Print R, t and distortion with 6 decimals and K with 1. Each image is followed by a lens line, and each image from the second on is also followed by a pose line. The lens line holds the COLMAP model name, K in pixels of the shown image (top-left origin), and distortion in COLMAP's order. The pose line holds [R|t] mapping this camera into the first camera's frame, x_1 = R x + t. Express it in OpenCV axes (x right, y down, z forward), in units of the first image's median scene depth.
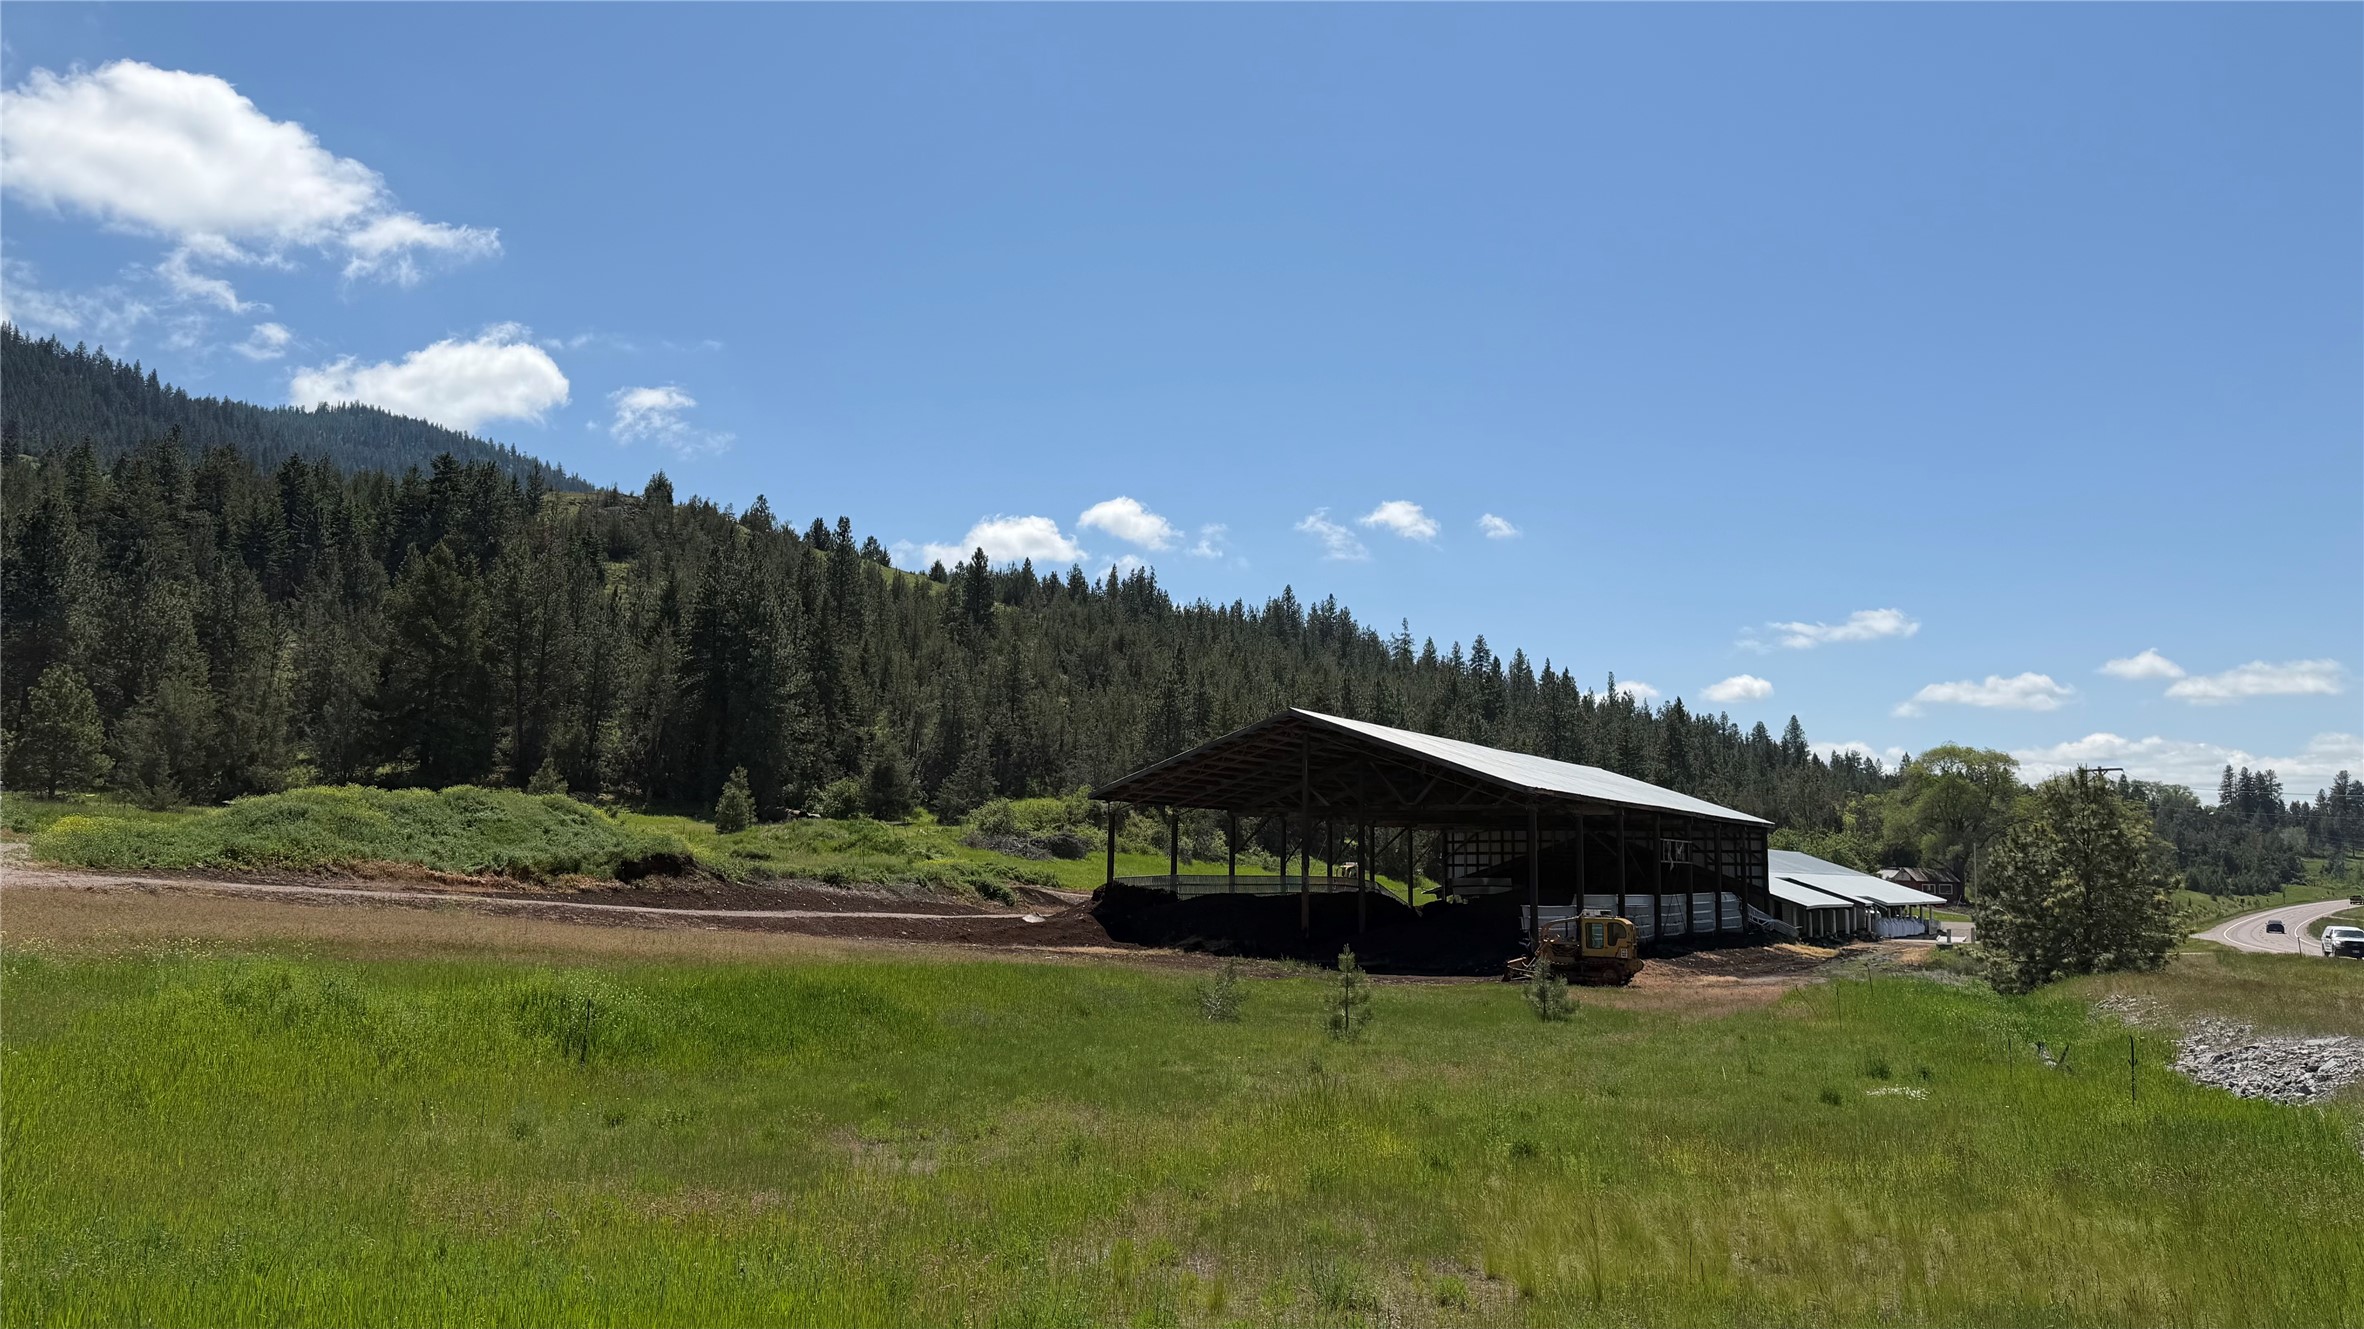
lens RADIAL K [[1651.2, 0, 1205.0], [0, 1651.2, 680.7], [0, 0, 1]] dist [0.105074, -0.158404]
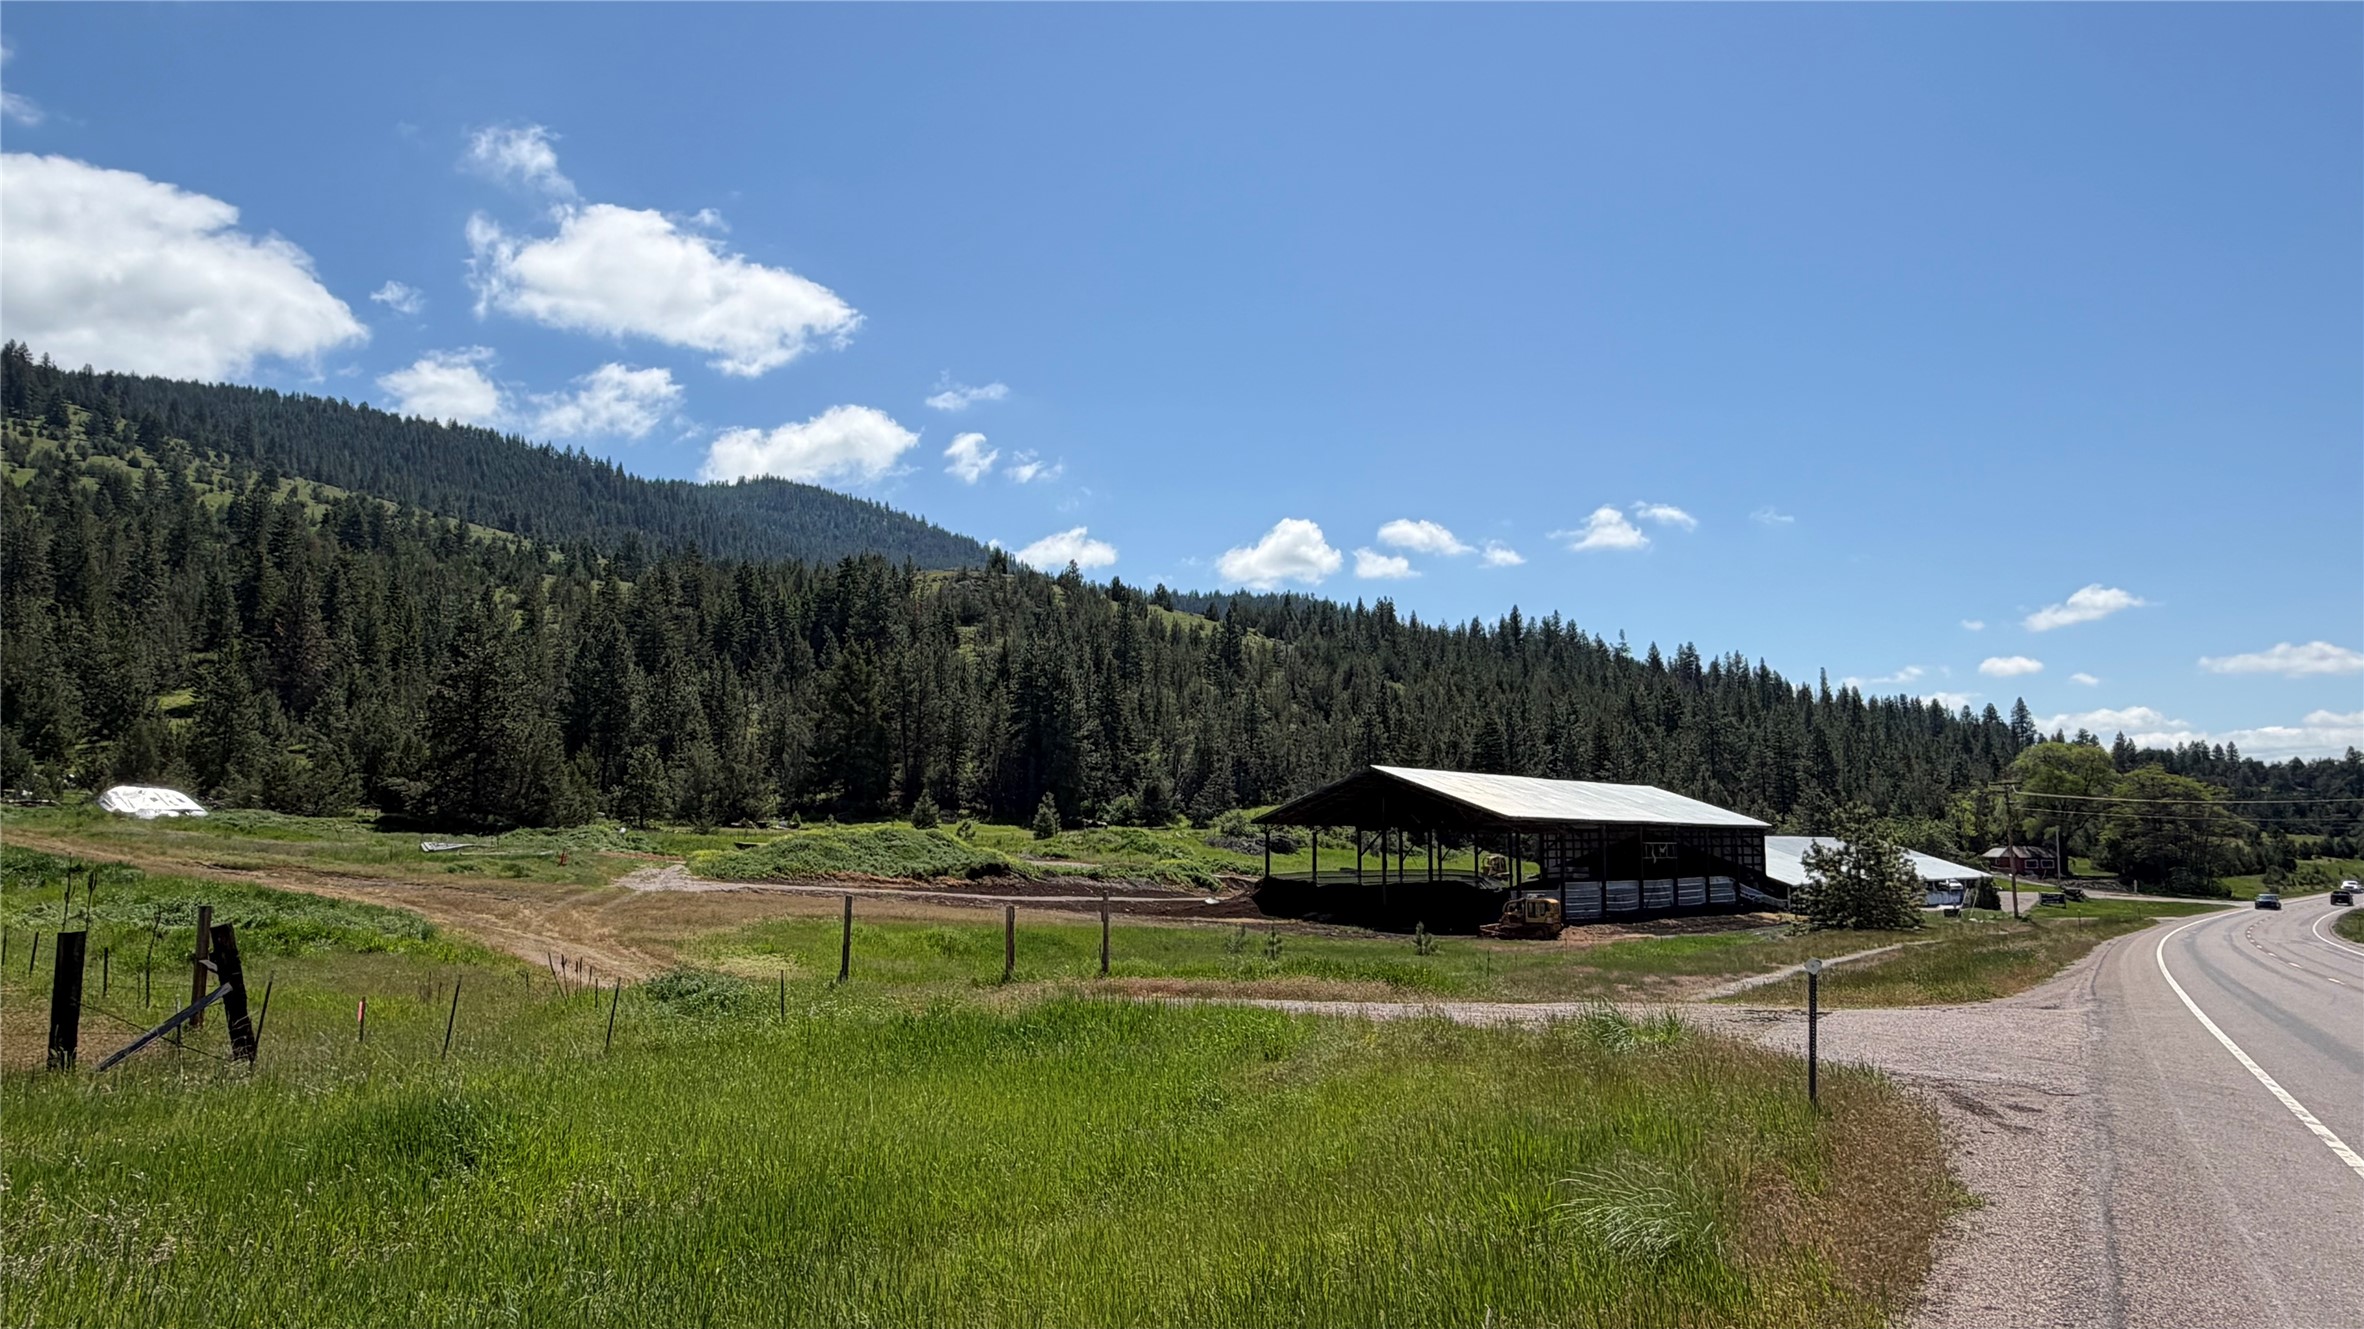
lens RADIAL K [[1458.0, 0, 1182.0], [0, 1458.0, 664.5], [0, 0, 1]] dist [0.008451, 0.001375]
pose [[0.980365, -0.035850, -0.193906, 0.068014], [0.033449, 0.999318, -0.015642, -0.029174], [0.194335, 0.008849, 0.980895, -0.180163]]
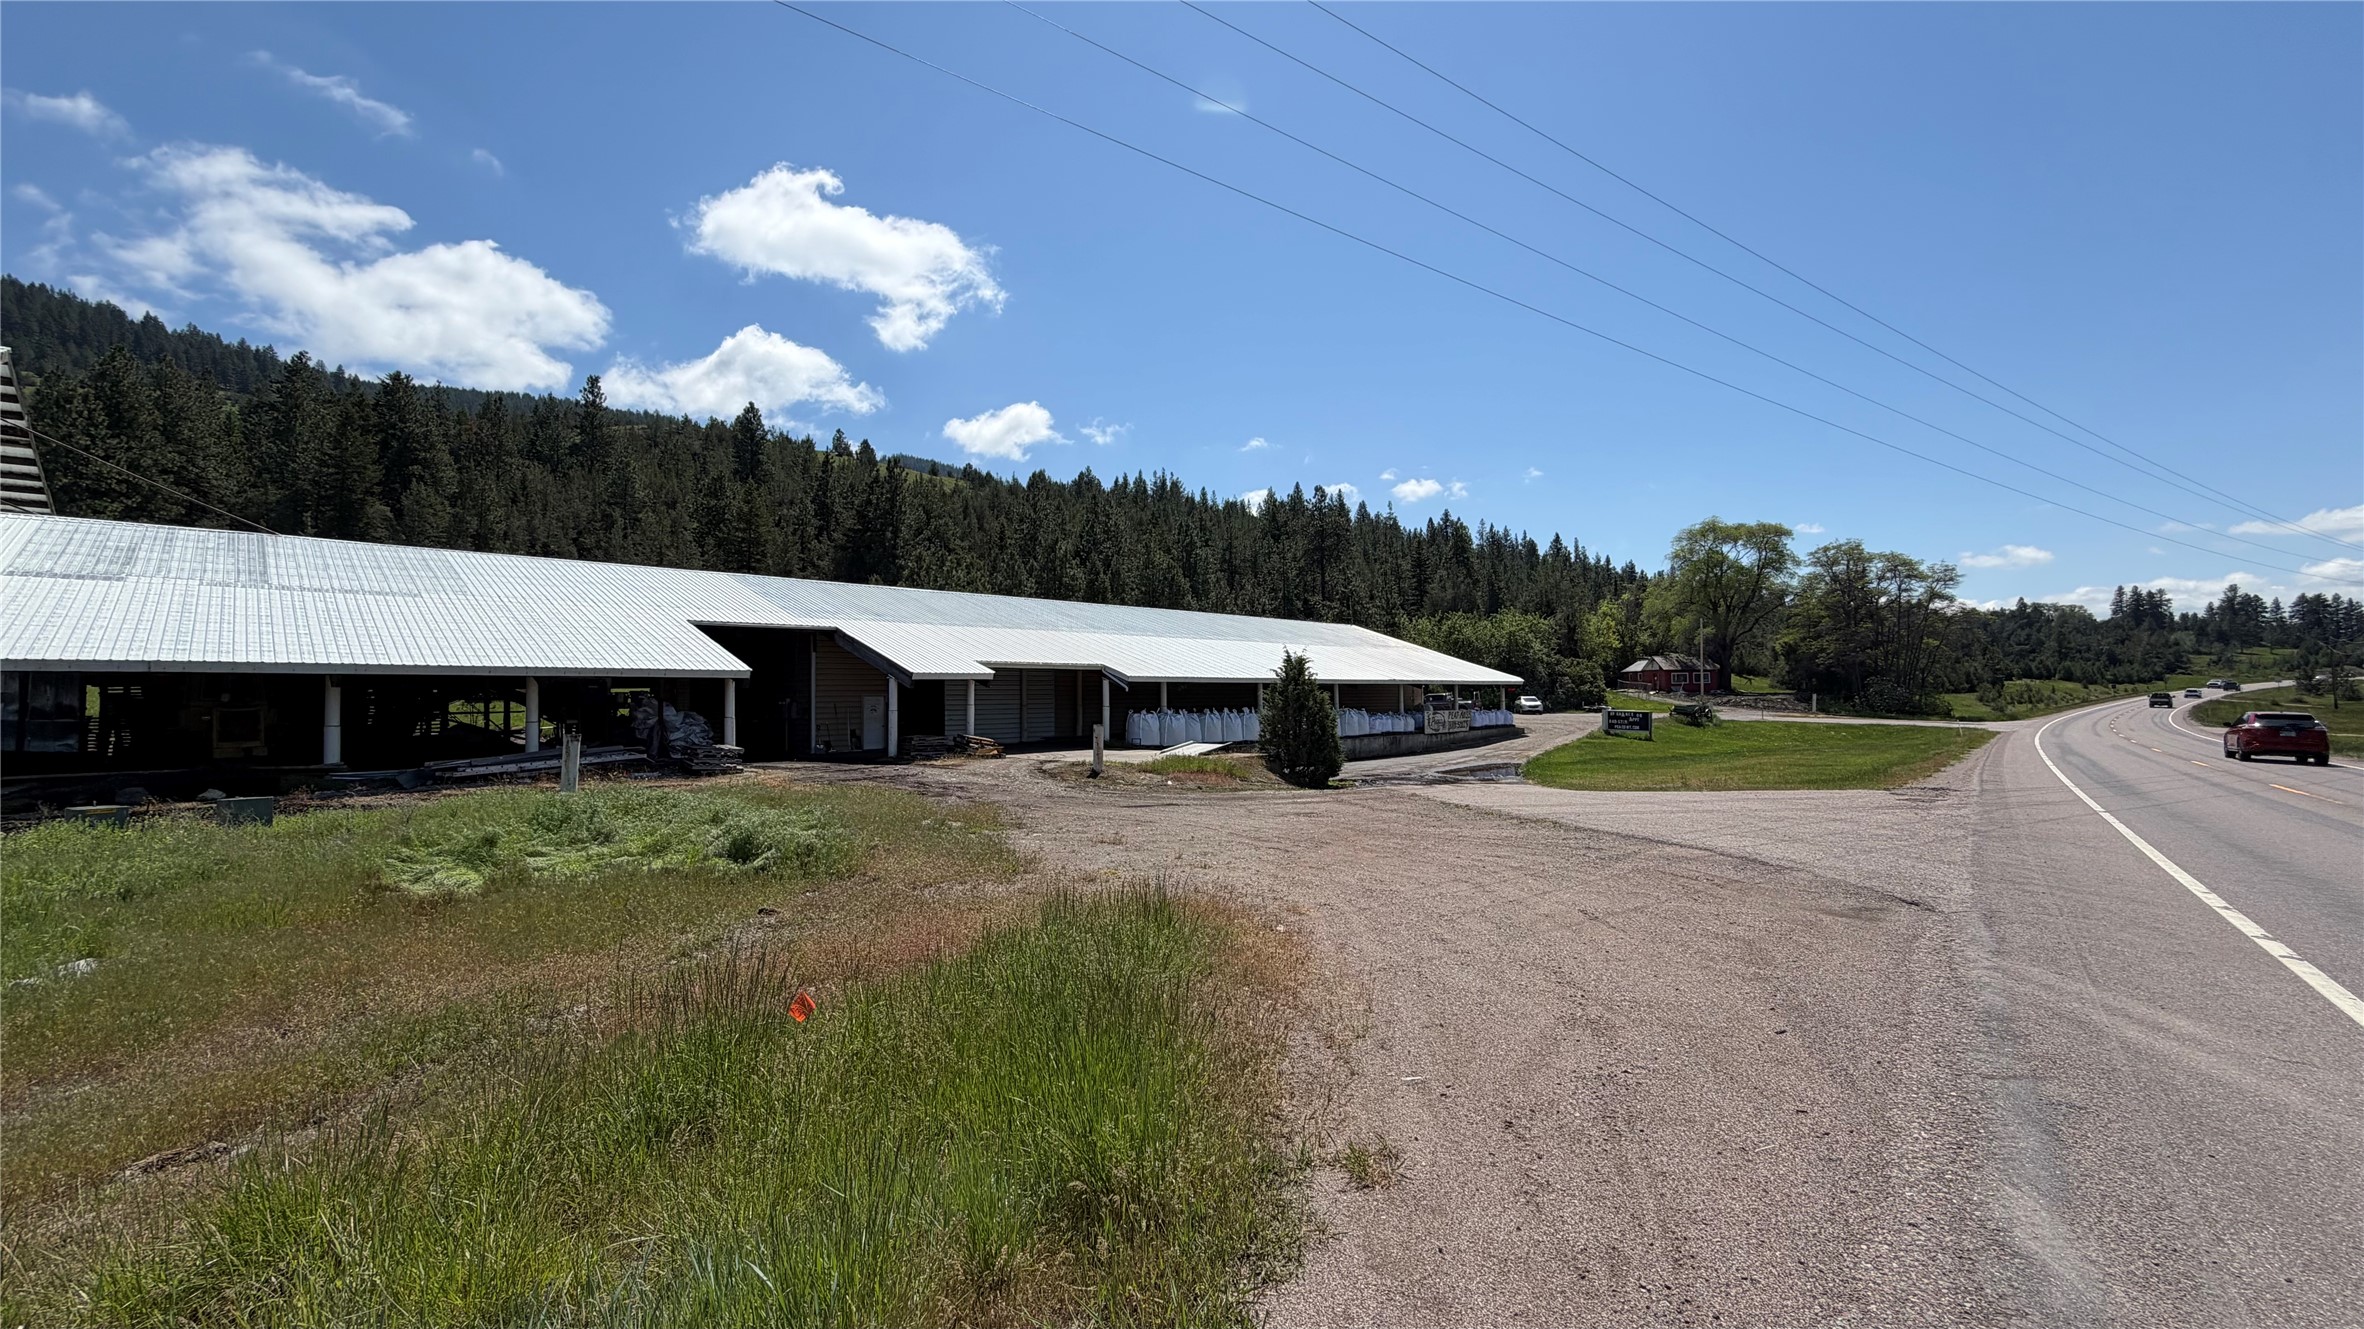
lens RADIAL K [[973.3, 0, 1182.7], [0, 973.3, 689.4], [0, 0, 1]] dist [-0.000111, -0.000069]
pose [[0.973541, -0.040459, -0.224900, 0.393293], [0.061846, 0.994120, 0.088880, 0.089233], [0.219982, -0.100437, 0.970320, 0.591108]]
